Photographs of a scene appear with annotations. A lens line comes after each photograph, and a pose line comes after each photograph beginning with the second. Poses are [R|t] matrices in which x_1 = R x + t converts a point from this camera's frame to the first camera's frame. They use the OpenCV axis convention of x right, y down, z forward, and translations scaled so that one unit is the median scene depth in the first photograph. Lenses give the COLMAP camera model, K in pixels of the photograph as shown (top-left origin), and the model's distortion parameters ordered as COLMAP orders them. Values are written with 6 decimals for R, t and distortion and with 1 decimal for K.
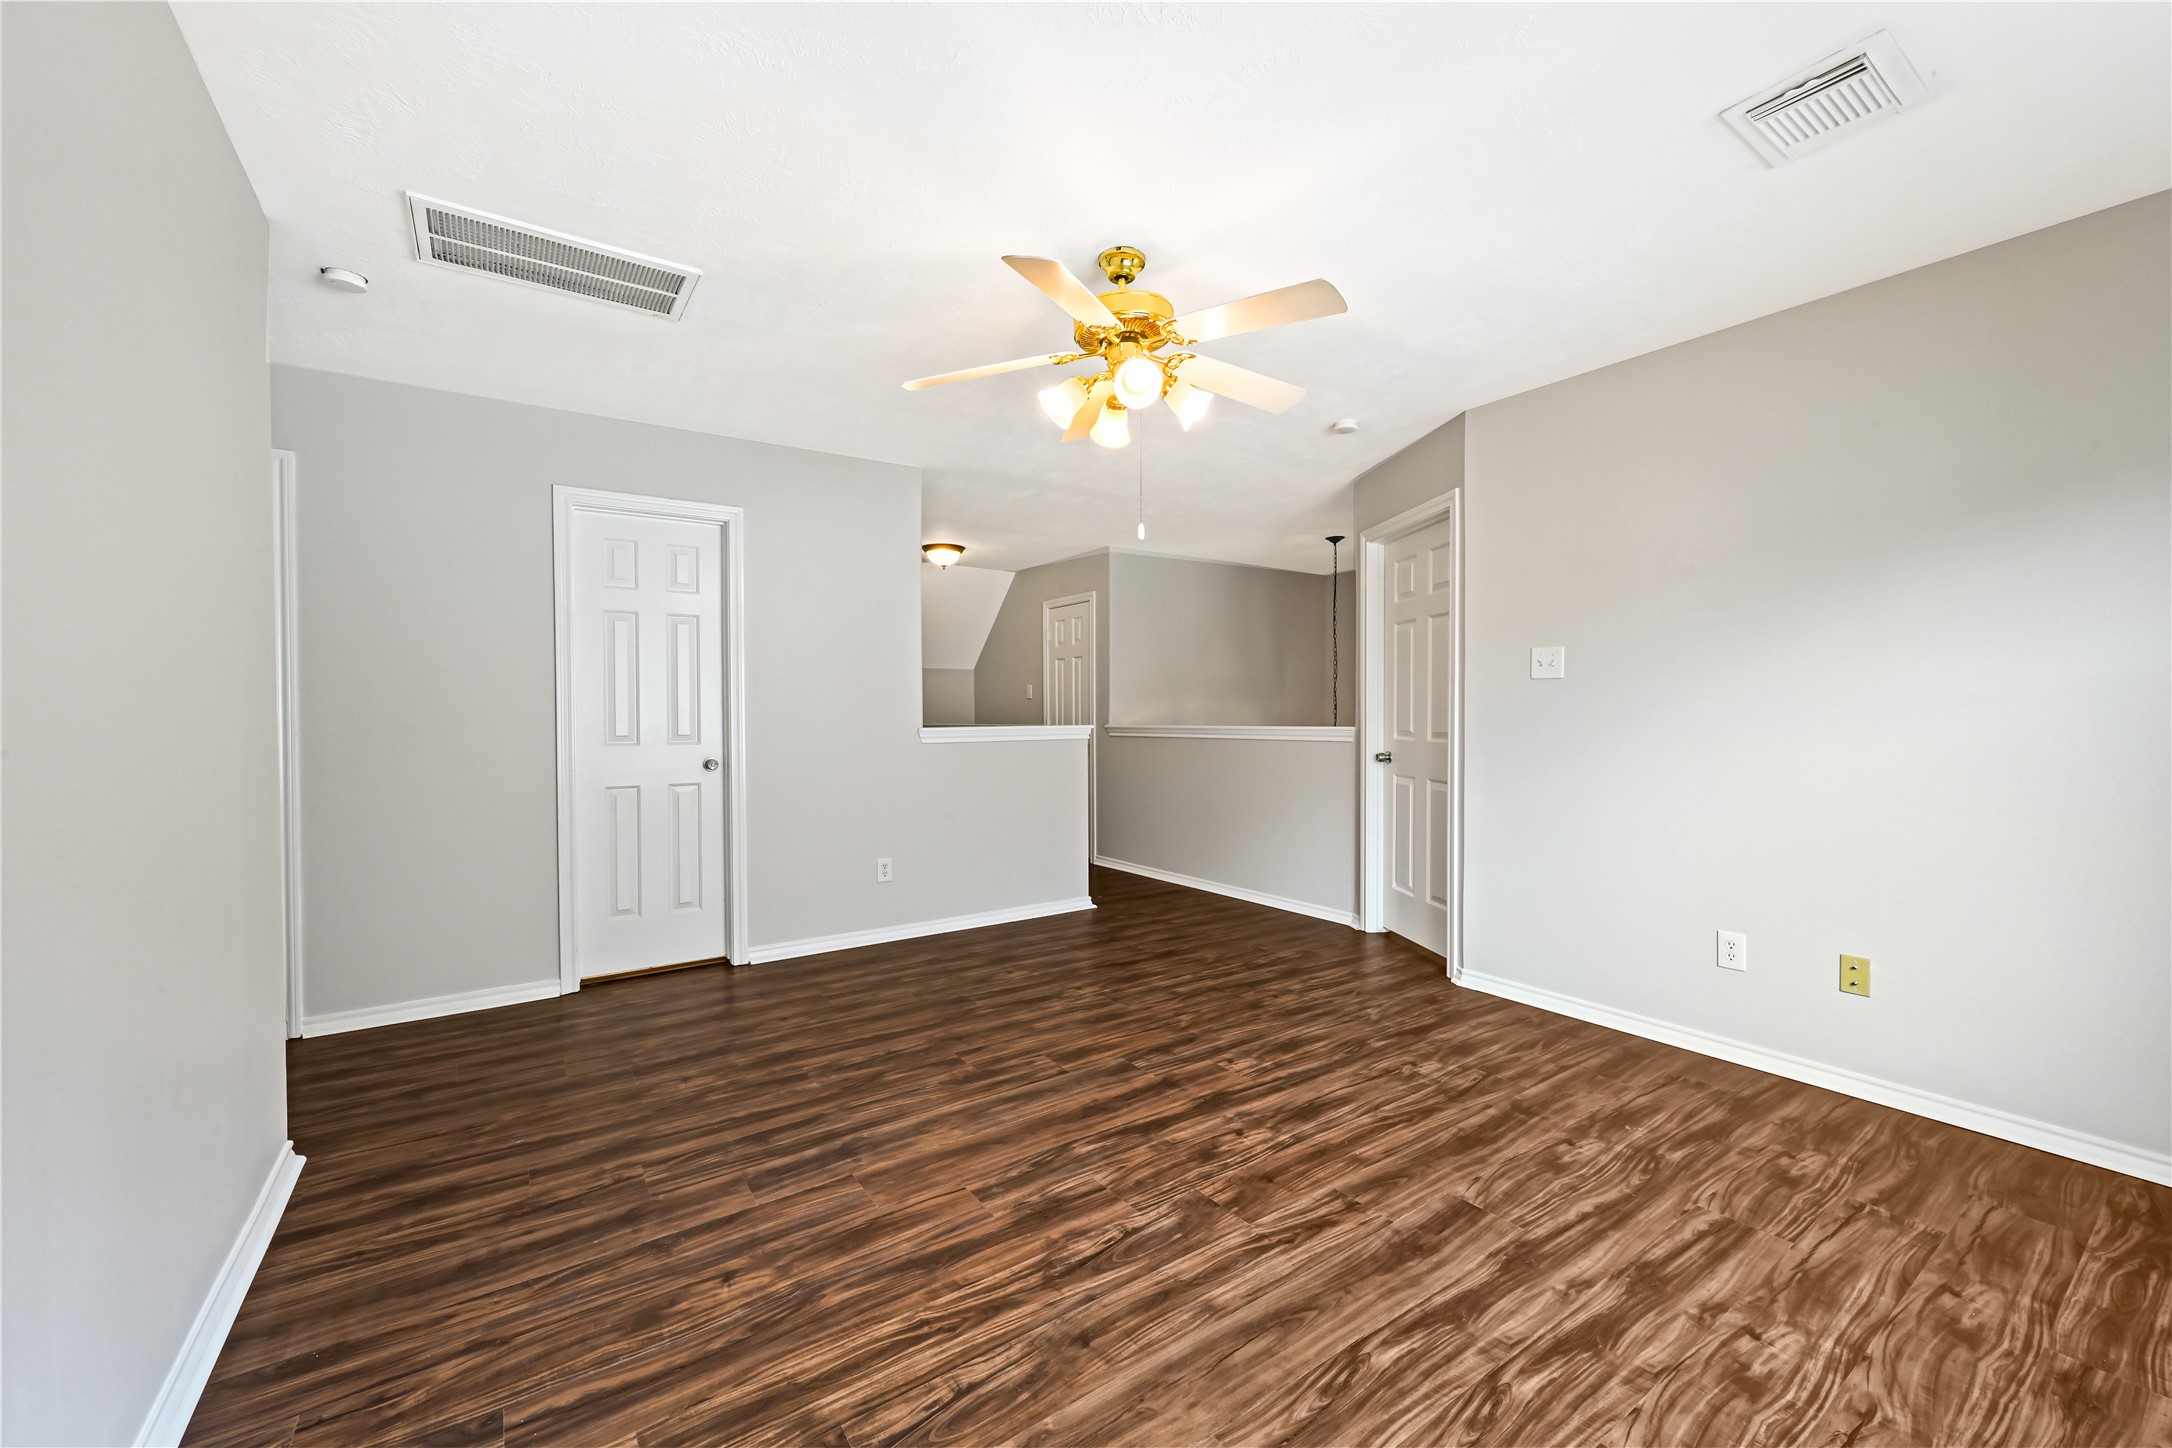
lens RADIAL K [[855.5, 0, 1090.1], [0, 855.5, 725.5], [0, 0, 1]] dist [-0.000704, -0.000123]
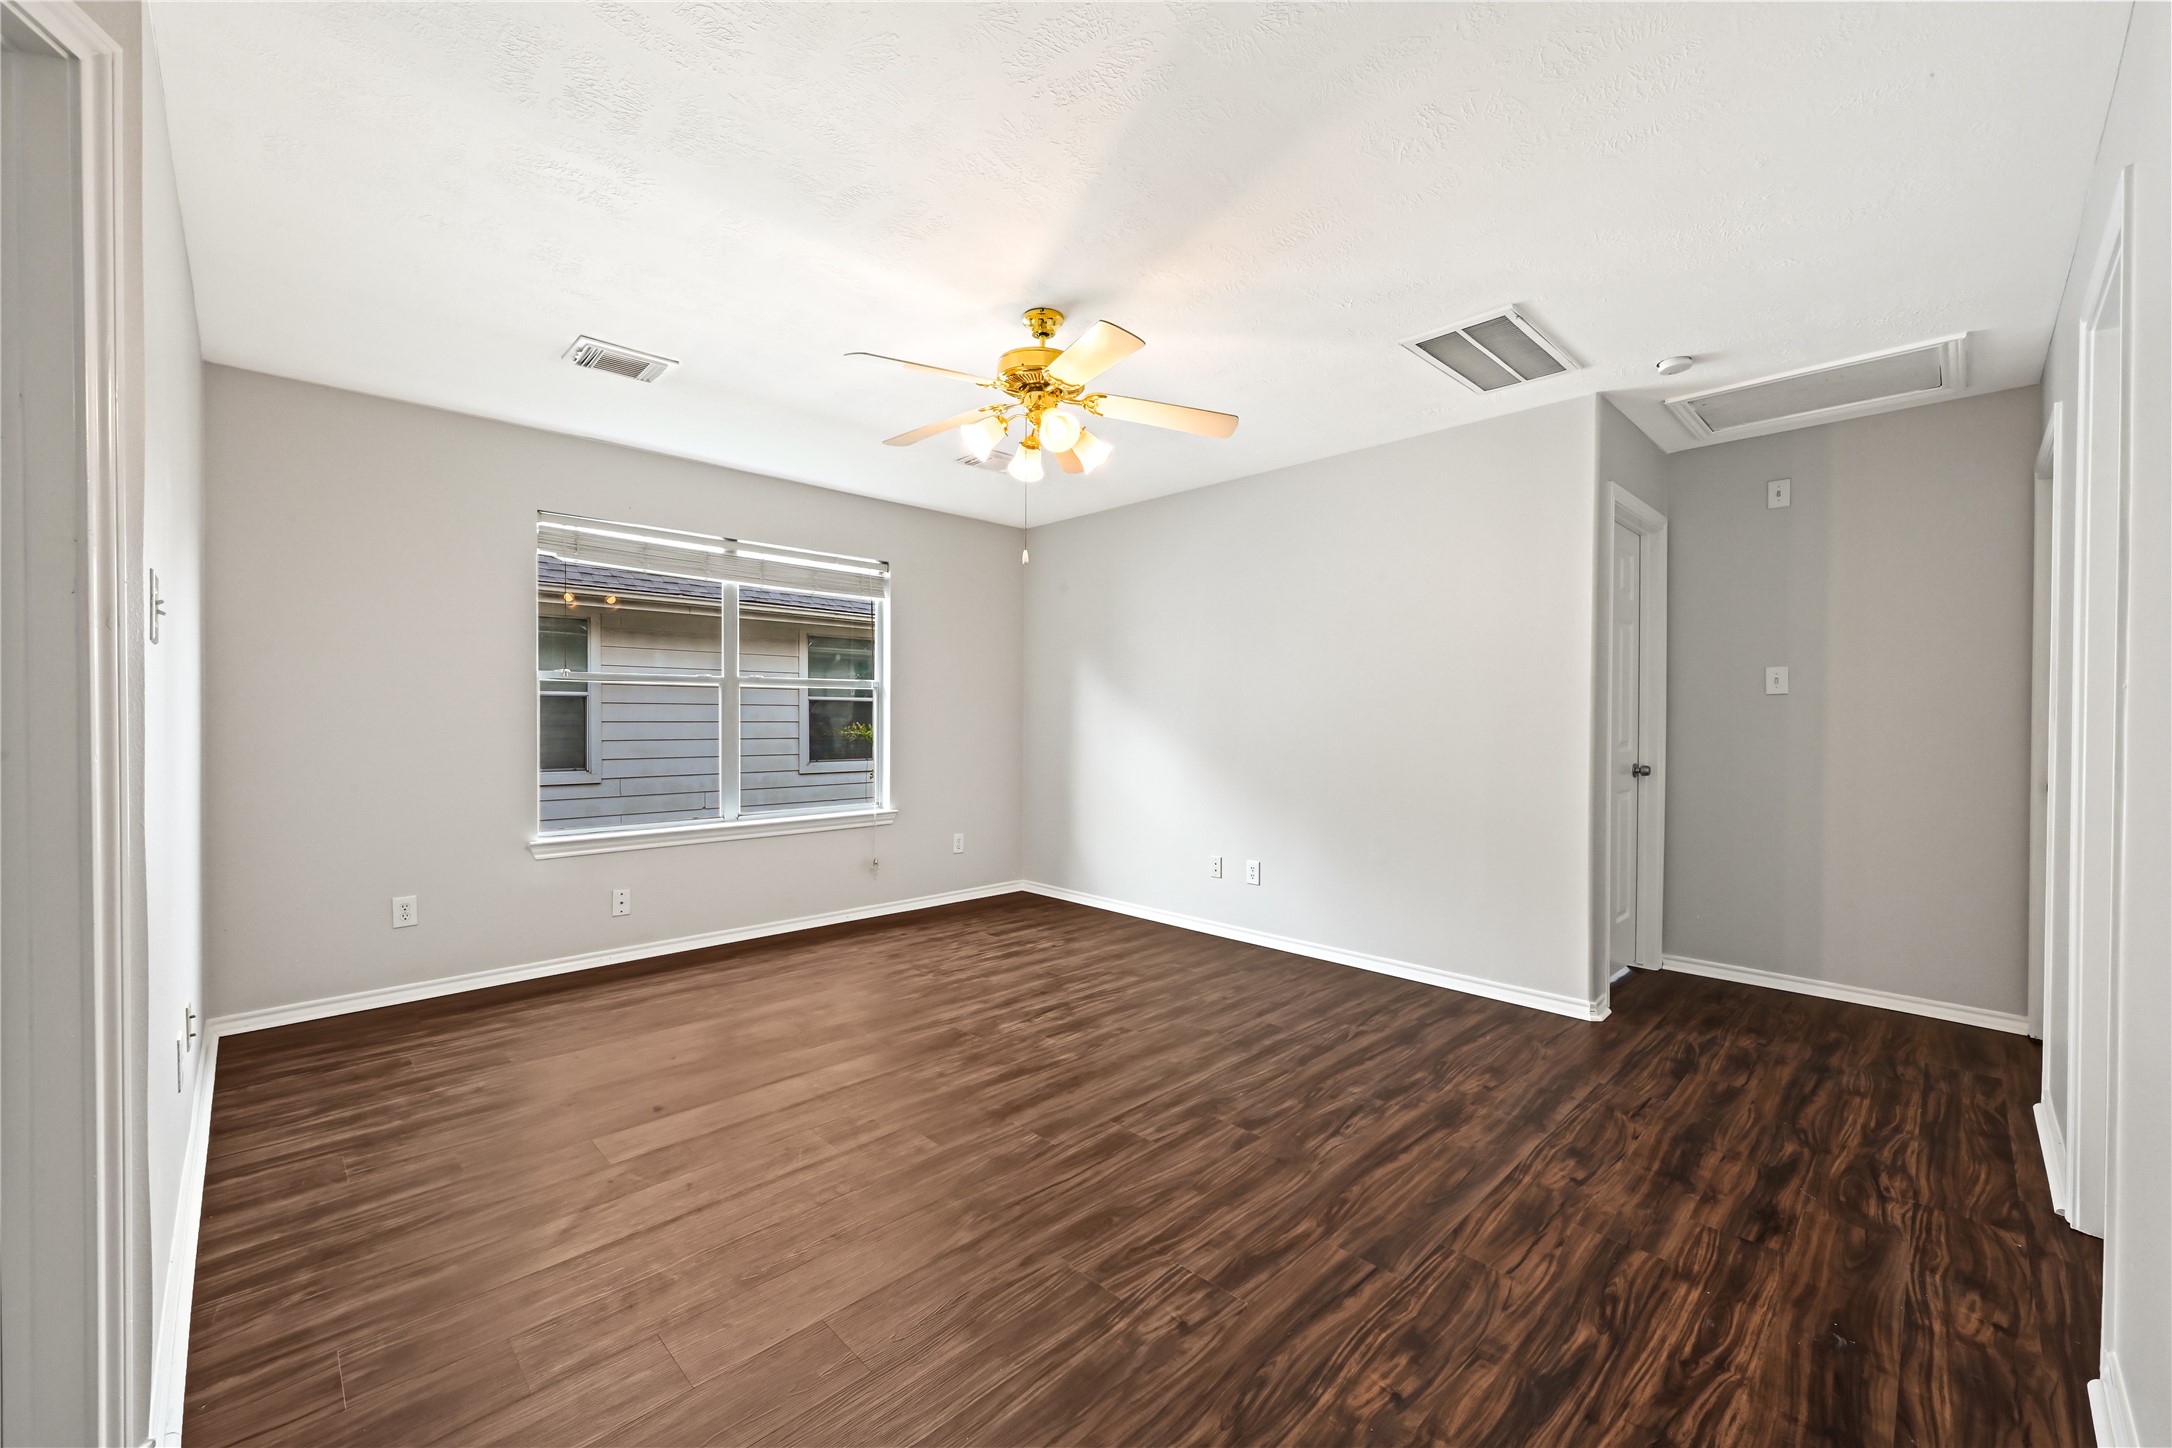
lens RADIAL K [[855.5, 0, 1092.6], [0, 855.5, 721.0], [0, 0, 1]] dist [-0.000704, -0.000123]
pose [[-0.985213, 0.000553, -0.171330, 0.161764], [-0.002631, 0.999828, 0.018355, -0.030304], [0.171311, 0.018534, -0.985043, 2.079742]]
